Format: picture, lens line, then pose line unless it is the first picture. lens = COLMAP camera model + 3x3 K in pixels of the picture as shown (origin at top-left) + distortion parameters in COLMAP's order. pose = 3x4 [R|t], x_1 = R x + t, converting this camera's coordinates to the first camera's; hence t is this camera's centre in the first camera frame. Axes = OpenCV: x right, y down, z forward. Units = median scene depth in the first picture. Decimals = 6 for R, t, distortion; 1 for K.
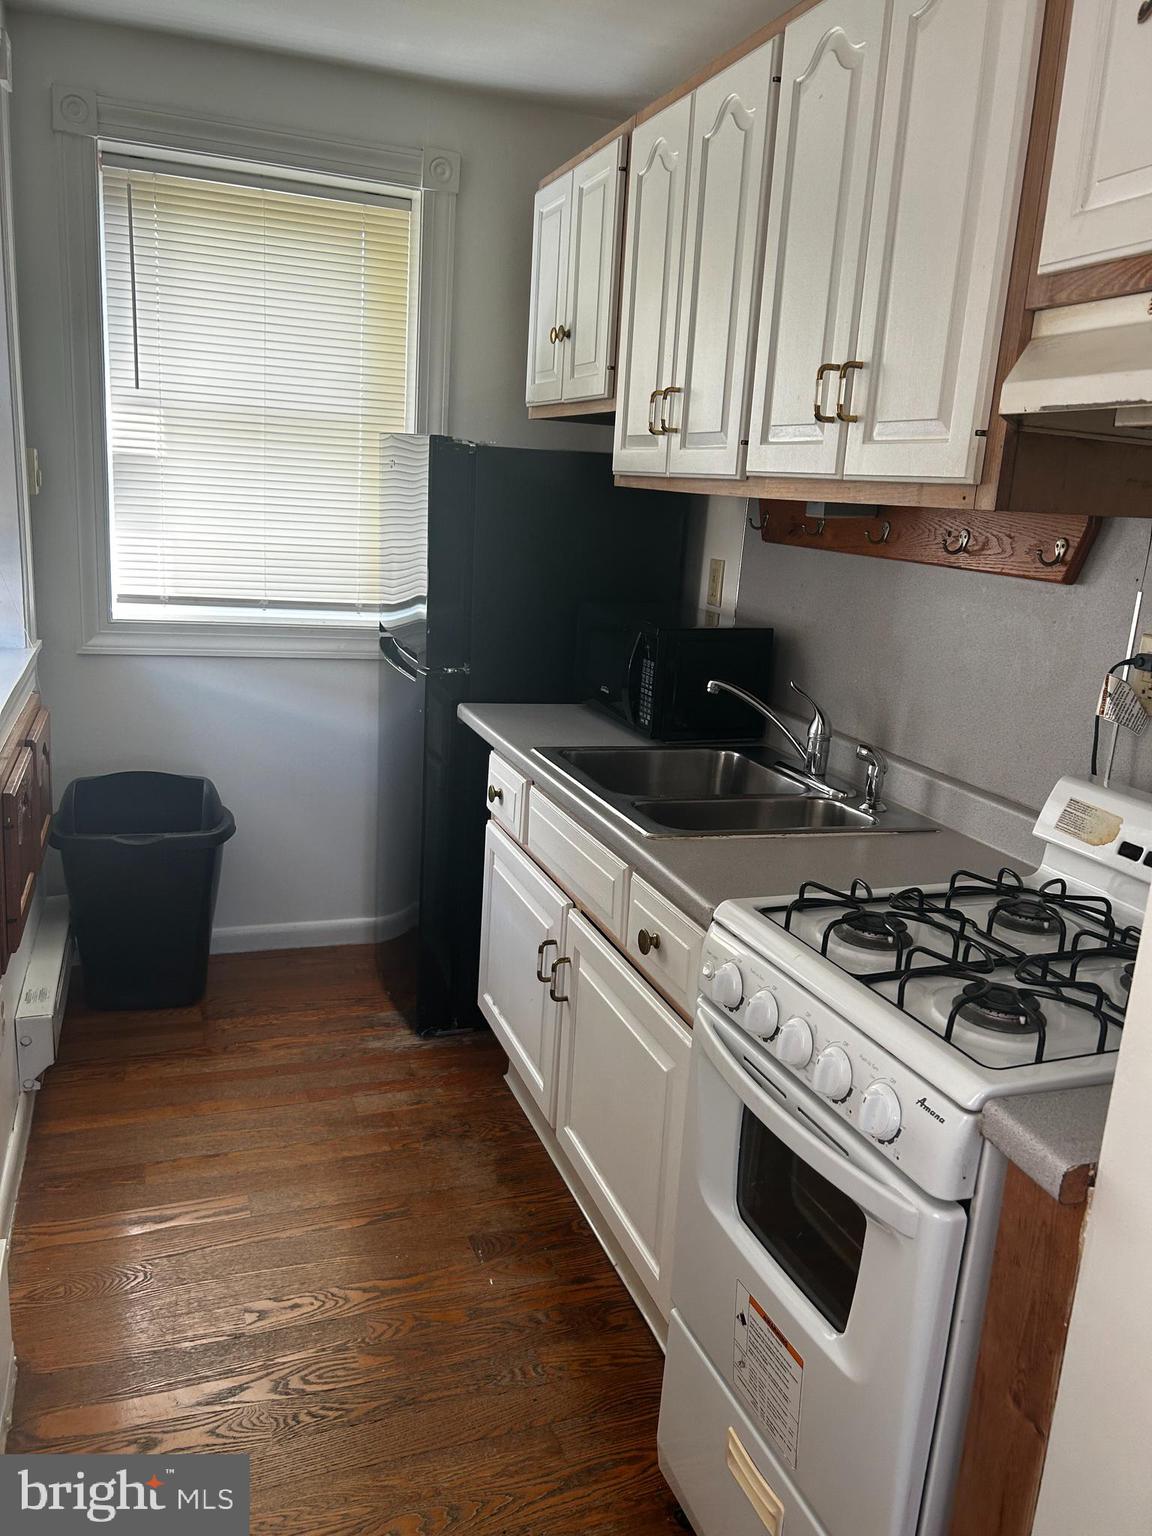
lens RADIAL K [[1150.4, 0, 568.5], [0, 1150.4, 769.1], [0, 0, 1]] dist [0.122550, -0.296827]
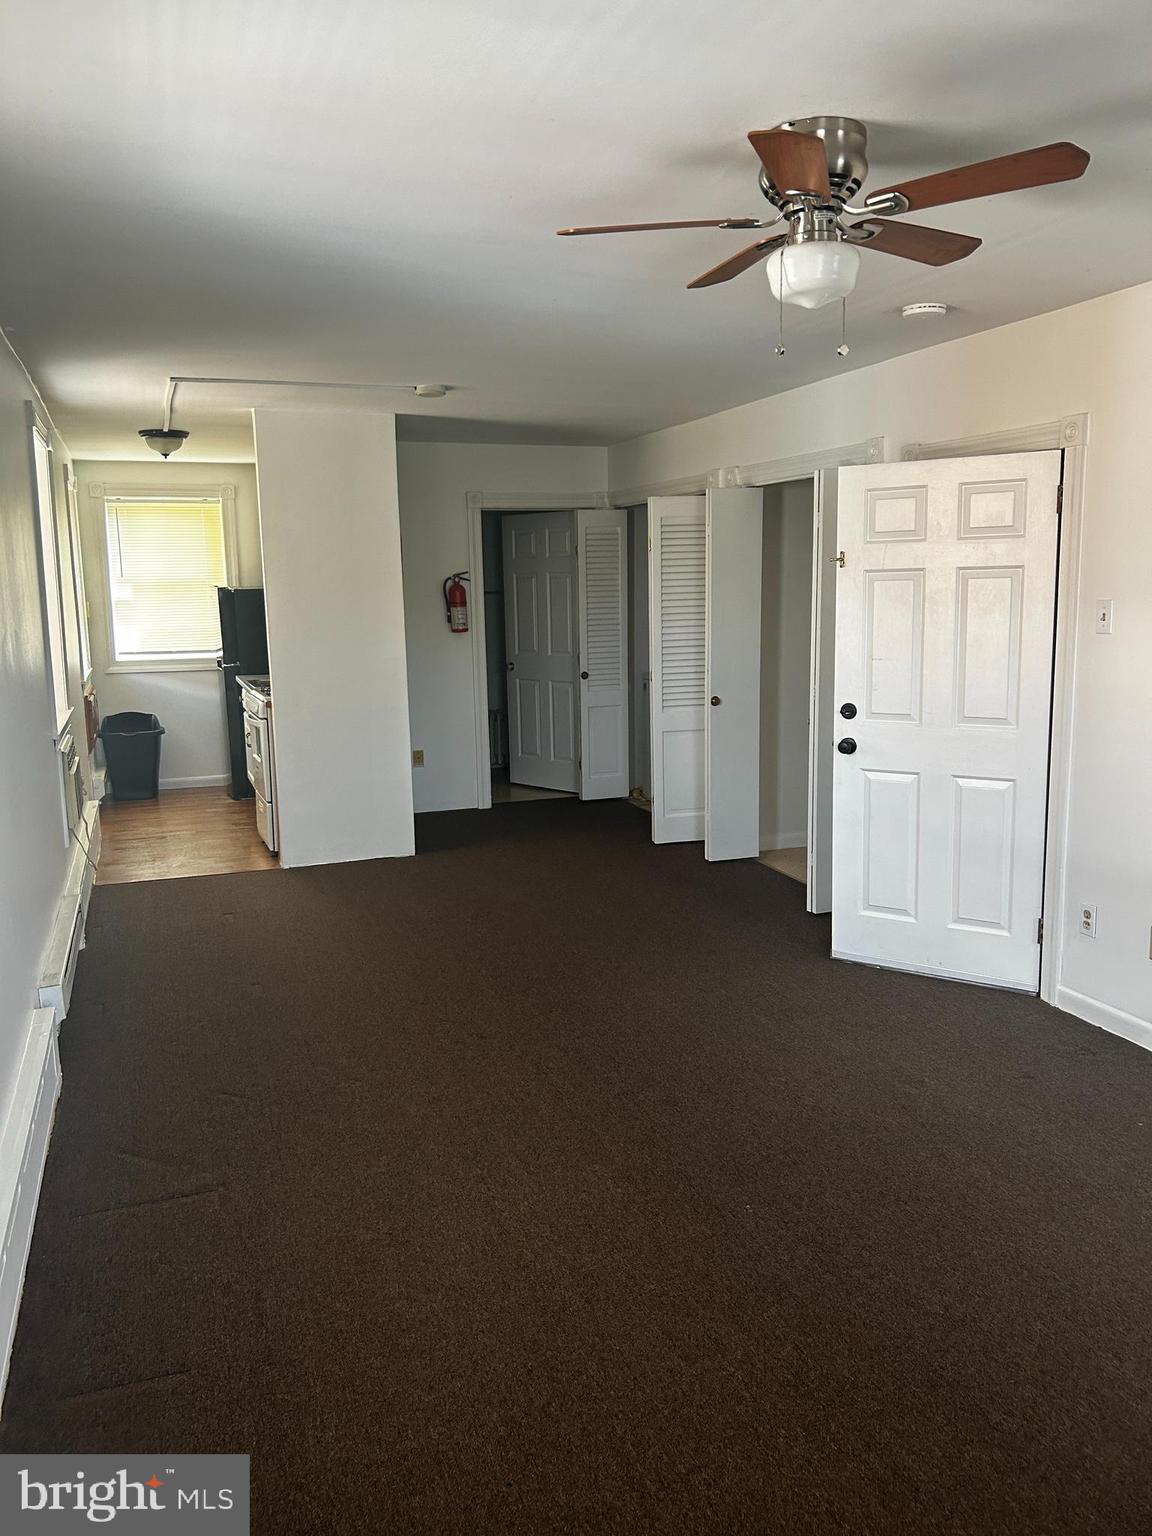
lens RADIAL K [[1150.4, 0, 568.5], [0, 1150.4, 769.1], [0, 0, 1]] dist [0.122550, -0.296827]
pose [[0.996724, -0.079759, -0.013440, 0.680399], [0.078324, 0.993233, -0.085749, 0.439050], [0.020189, 0.084416, 0.996226, -1.674767]]
